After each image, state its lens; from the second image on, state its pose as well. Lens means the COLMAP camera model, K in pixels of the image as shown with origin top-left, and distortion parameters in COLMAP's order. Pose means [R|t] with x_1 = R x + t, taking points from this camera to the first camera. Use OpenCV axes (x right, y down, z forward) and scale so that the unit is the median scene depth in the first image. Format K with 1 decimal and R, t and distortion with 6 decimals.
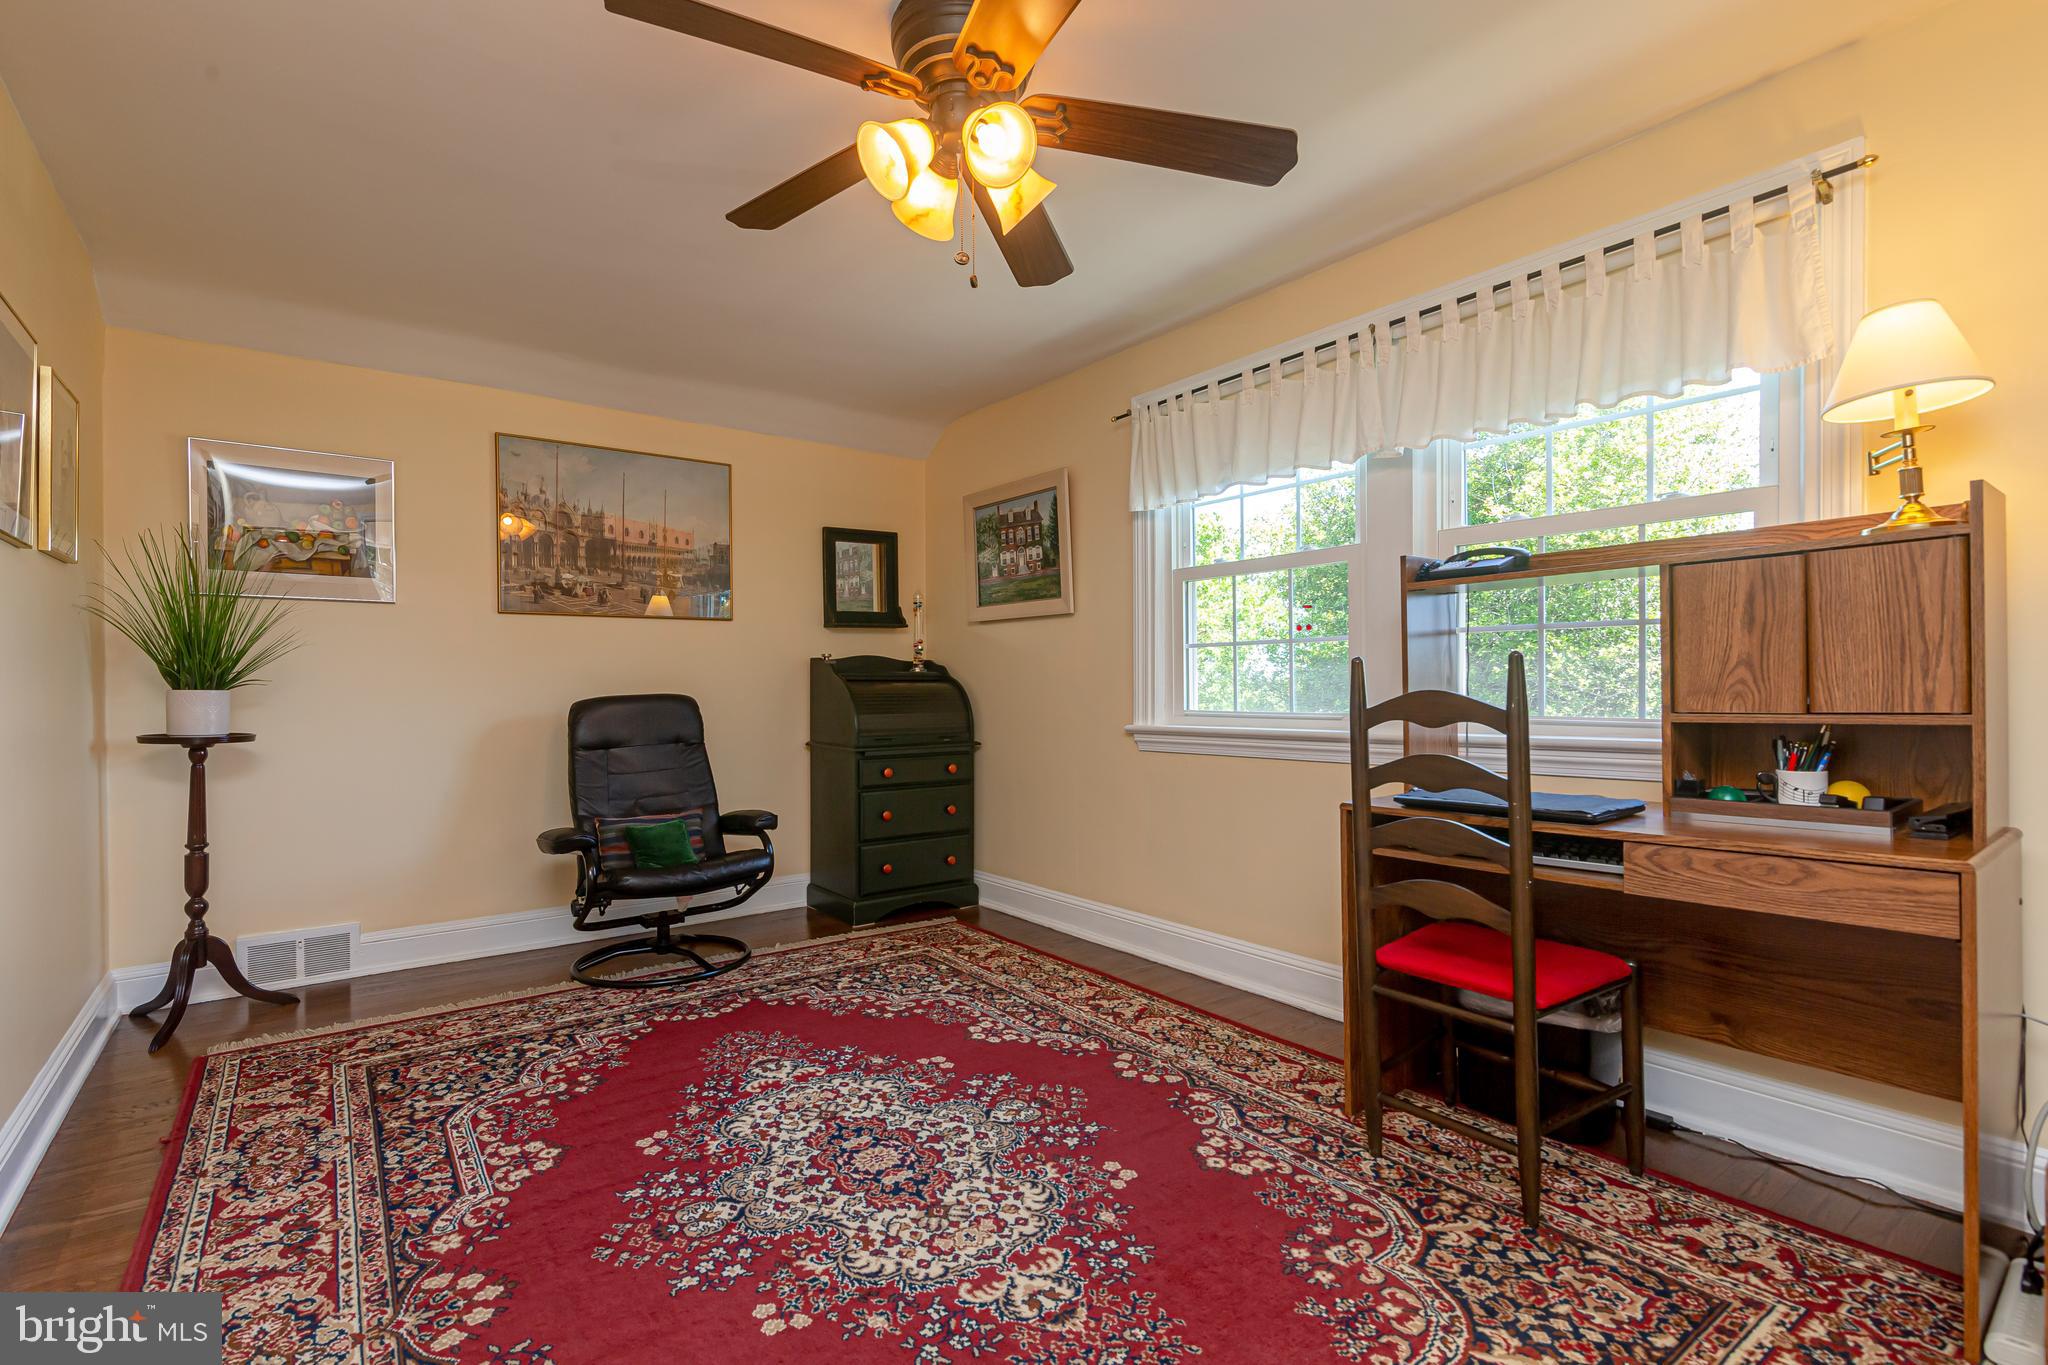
lens RADIAL K [[950.8, 0, 1012.7], [0, 950.8, 687.1], [0, 0, 1]] dist [0.000234, -0.000816]
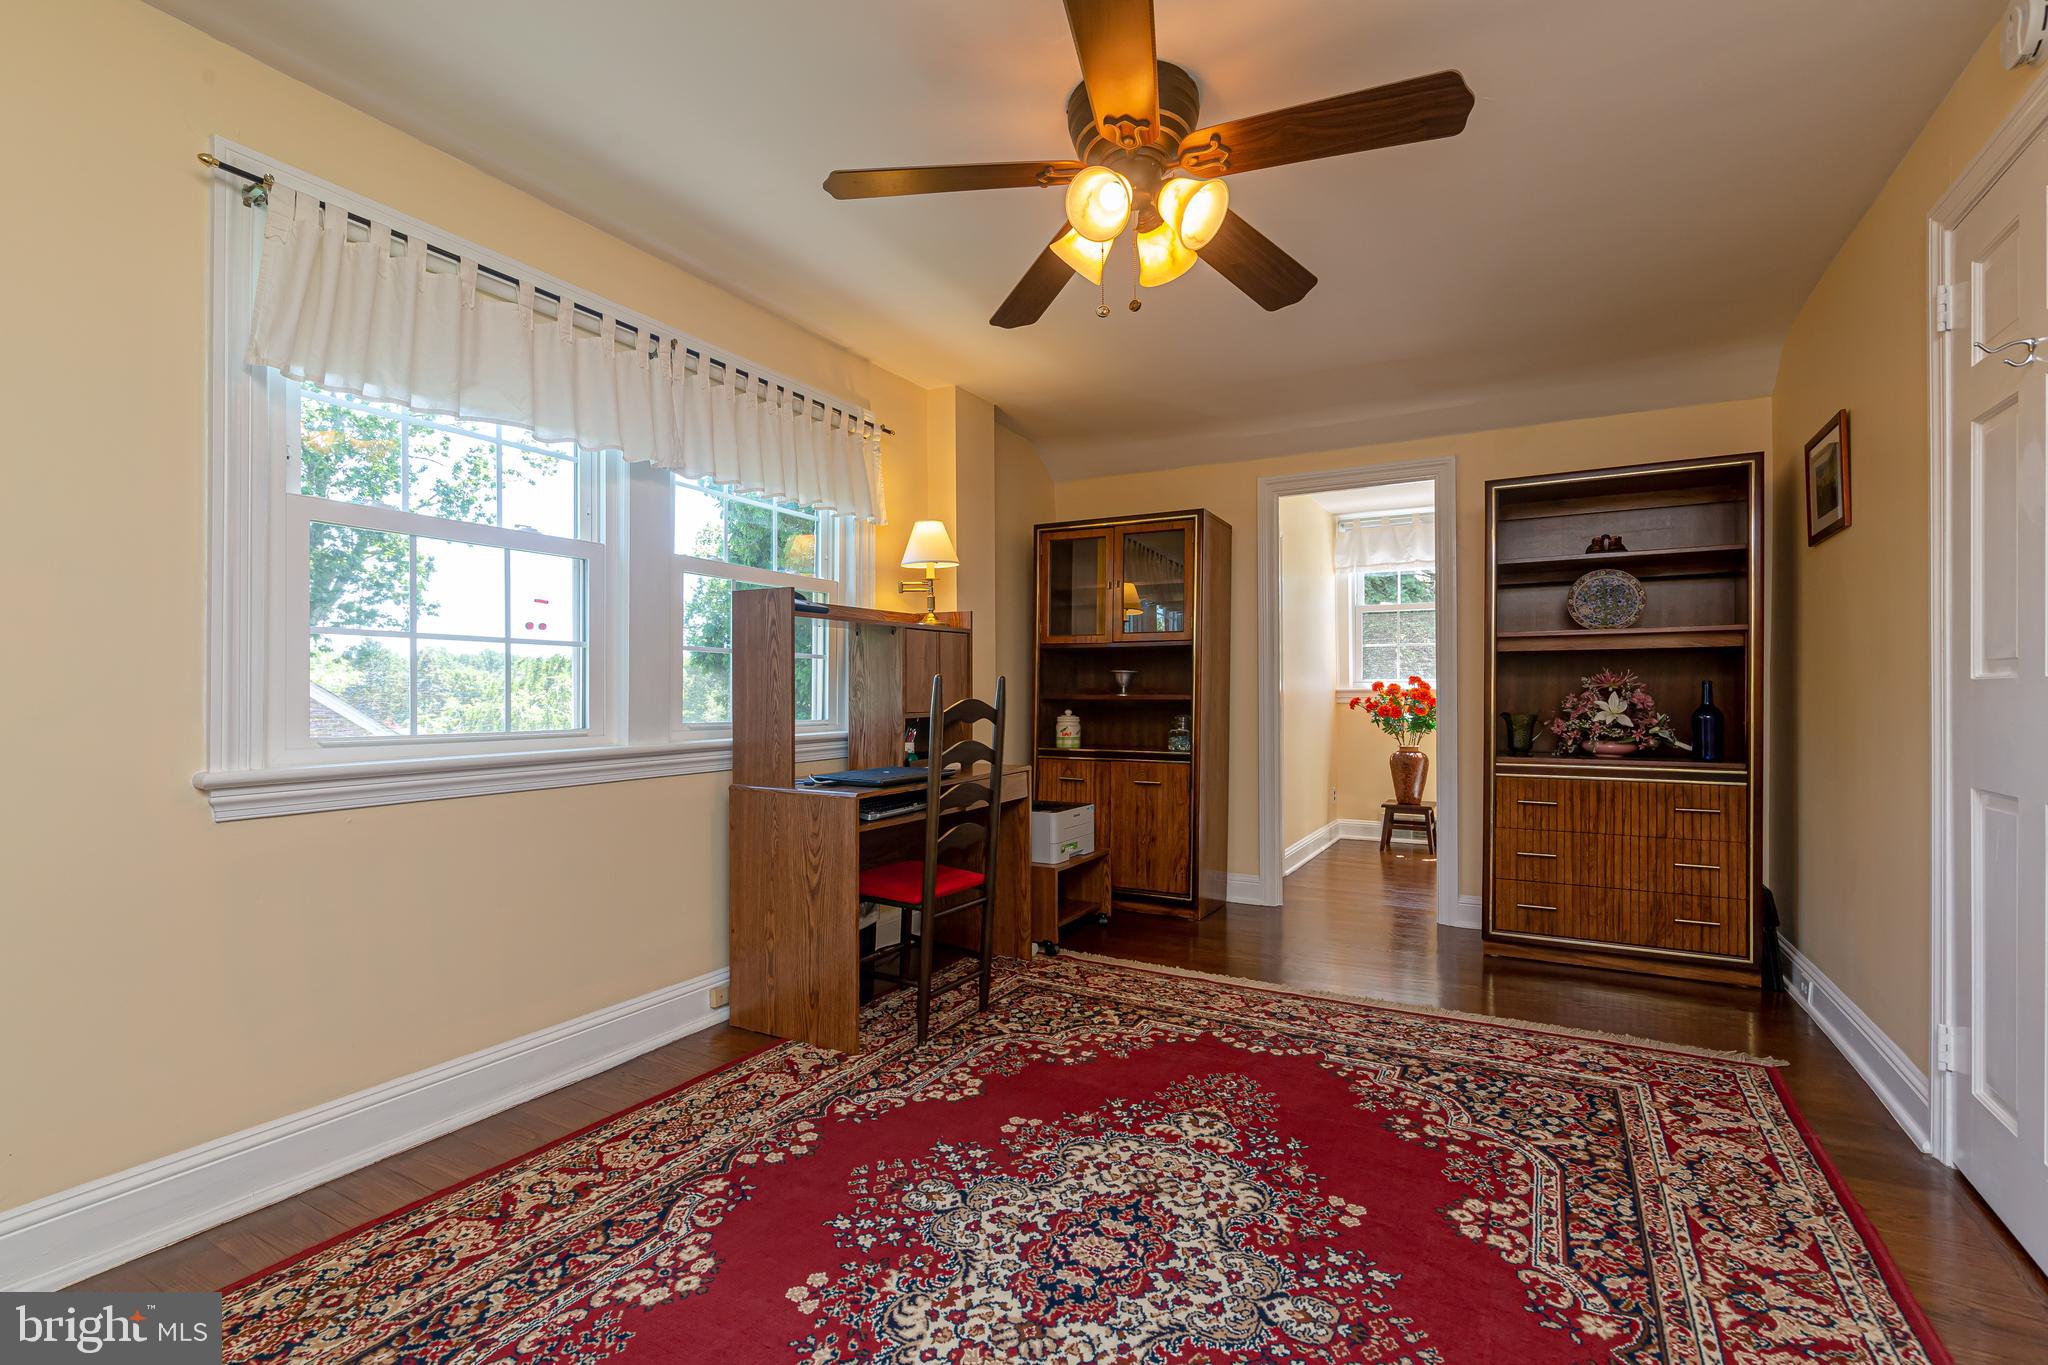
lens RADIAL K [[950.8, 0, 1011.8], [0, 950.8, 684.9], [0, 0, 1]] dist [0.000234, -0.000816]
pose [[-0.413469, 0.018837, 0.910323, -0.896758], [0.008262, 0.999822, -0.016936, 0.007806], [-0.910481, 0.000518, -0.413551, 1.430064]]
